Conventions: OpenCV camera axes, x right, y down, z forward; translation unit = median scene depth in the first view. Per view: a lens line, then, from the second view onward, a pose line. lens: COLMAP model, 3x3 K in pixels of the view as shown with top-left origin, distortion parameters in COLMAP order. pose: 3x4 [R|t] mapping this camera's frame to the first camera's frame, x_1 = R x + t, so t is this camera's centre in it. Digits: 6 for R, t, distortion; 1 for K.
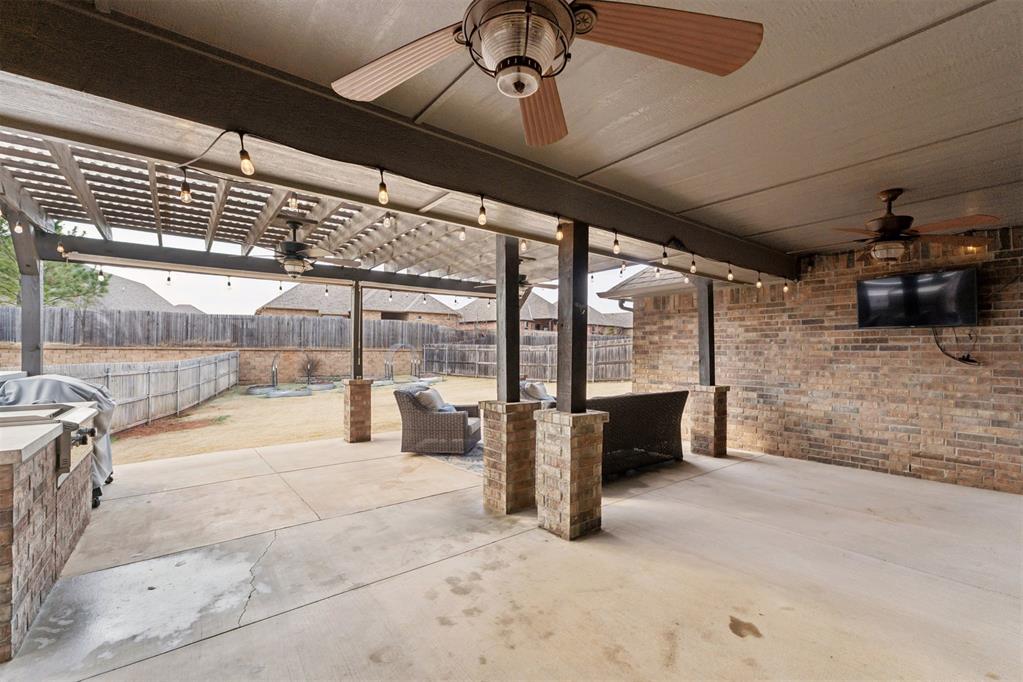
lens RADIAL K [[436.8, 0, 513.3], [0, 436.8, 350.4], [0, 0, 1]] dist [0.006201, 0.000362]
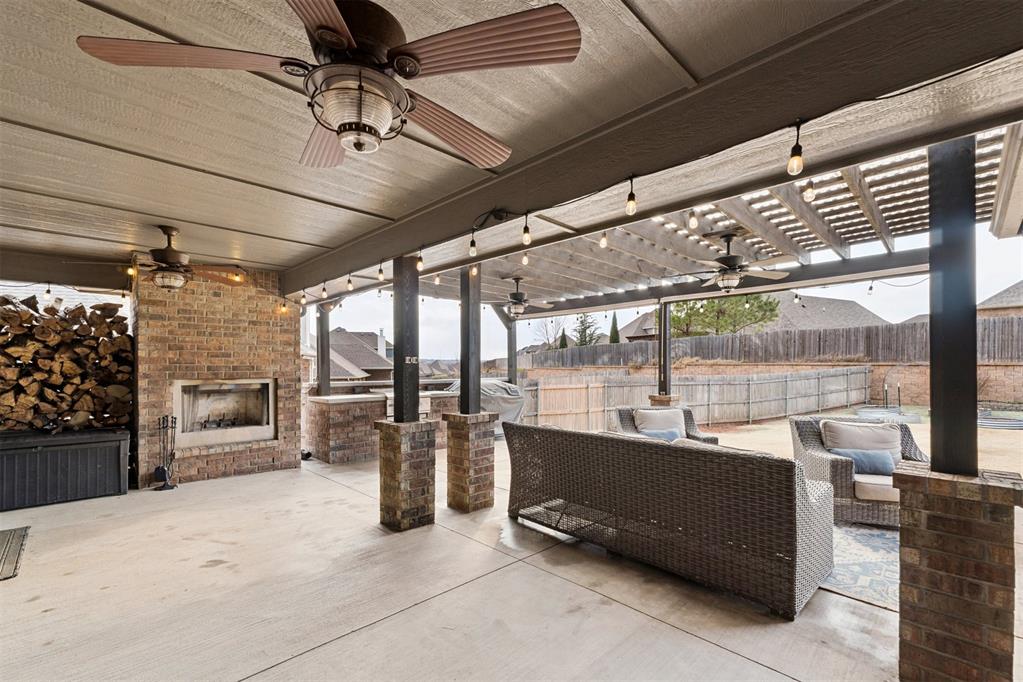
lens RADIAL K [[436.8, 0, 508.9], [0, 436.8, 366.8], [0, 0, 1]] dist [0.006201, 0.000362]
pose [[0.132062, 0.000441, -0.991241, 0.177349], [0.003191, 0.999995, 0.000870, -0.000270], [0.991236, -0.003278, 0.132060, 0.151741]]
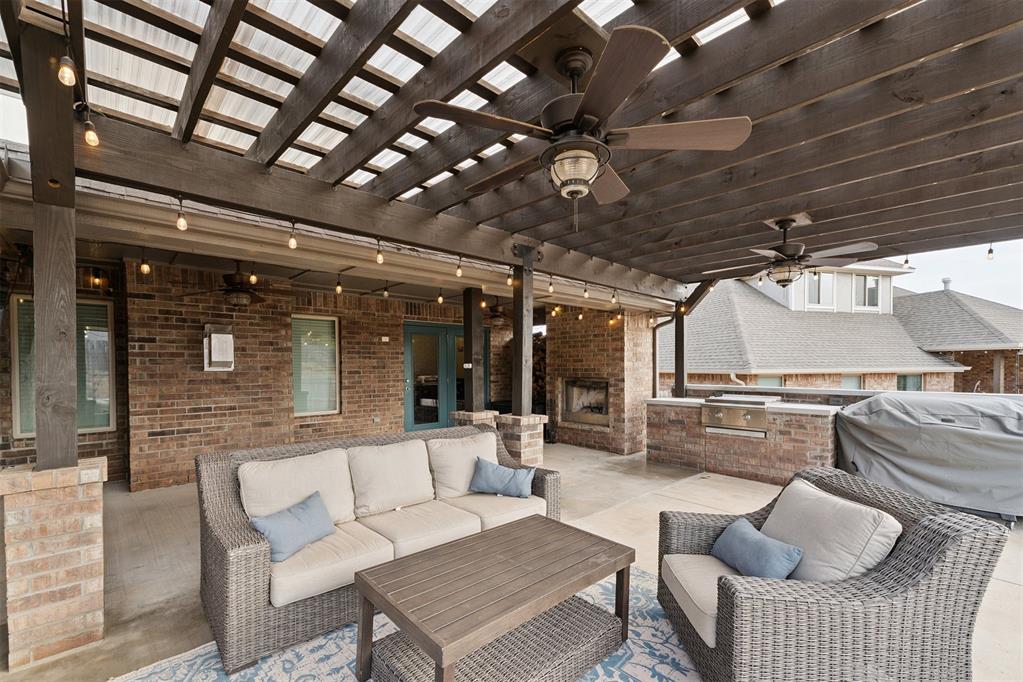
lens RADIAL K [[436.8, 0, 514.1], [0, 436.8, 365.8], [0, 0, 1]] dist [0.006201, 0.000362]
pose [[-0.992843, 0.001393, -0.119419, 0.021931], [0.001724, 0.999995, -0.002668, -0.002001], [0.119414, -0.002855, -0.992840, 0.346724]]
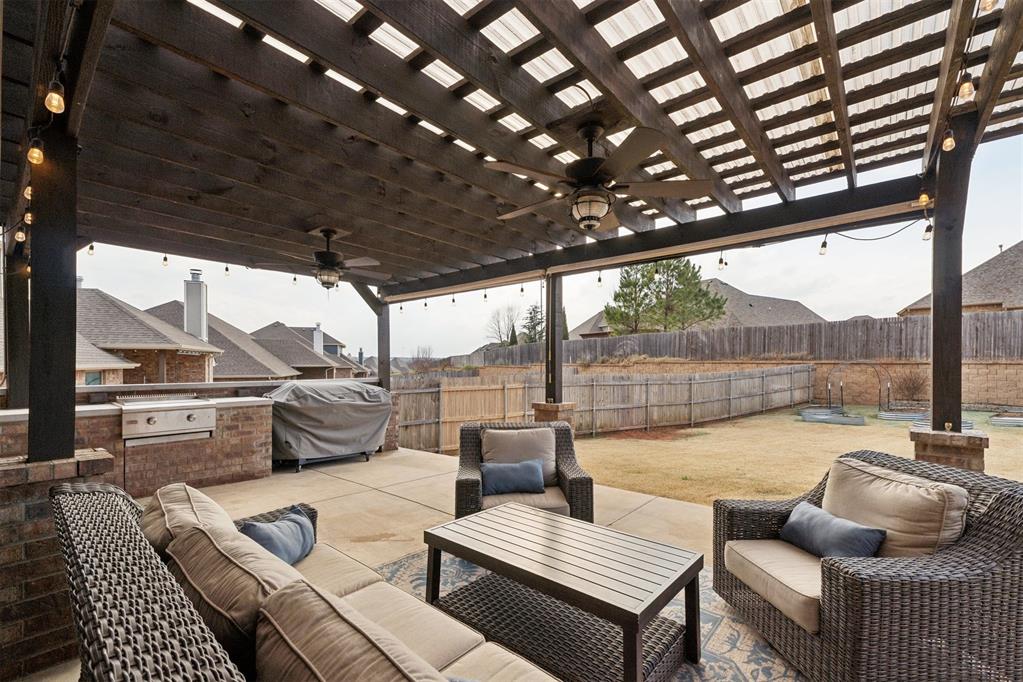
lens RADIAL K [[436.8, 0, 509.3], [0, 436.8, 364.9], [0, 0, 1]] dist [0.006201, 0.000362]
pose [[0.215676, 0.000693, -0.976465, 0.100675], [0.001471, 0.999998, 0.001034, 0.000634], [0.976464, -0.001659, 0.215675, 0.229443]]
